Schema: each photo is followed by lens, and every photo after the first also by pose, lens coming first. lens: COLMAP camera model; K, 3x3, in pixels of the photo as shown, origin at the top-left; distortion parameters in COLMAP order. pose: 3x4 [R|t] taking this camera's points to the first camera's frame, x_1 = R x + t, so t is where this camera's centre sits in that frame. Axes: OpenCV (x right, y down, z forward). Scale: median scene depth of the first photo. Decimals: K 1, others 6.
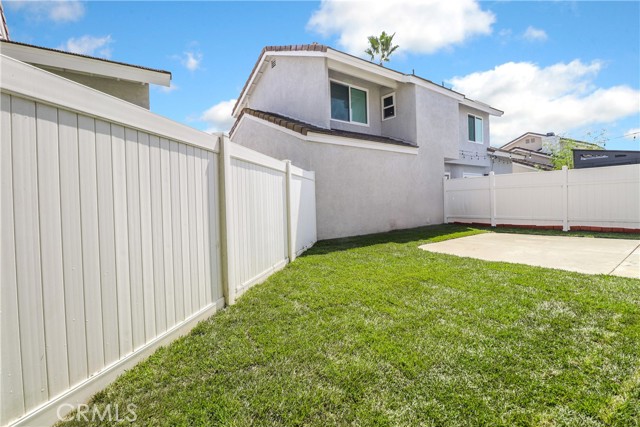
lens RADIAL K [[296.5, 0, 322.2], [0, 296.5, 204.9], [0, 0, 1]] dist [-0.000154, -0.011488]
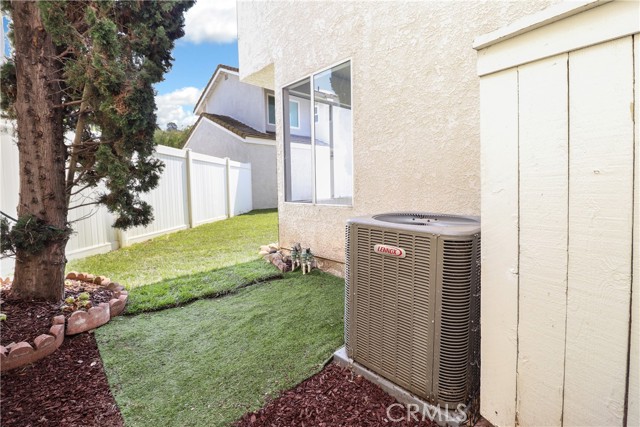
lens RADIAL K [[293.0, 0, 320.0], [0, 293.0, 213.5], [0, 0, 1]] dist [0.000956, -0.011215]
pose [[0.994449, 0.010169, 0.104725, 0.191044], [-0.018314, 0.996855, 0.077107, 0.022685], [-0.103612, -0.078597, 0.991507, -0.598097]]
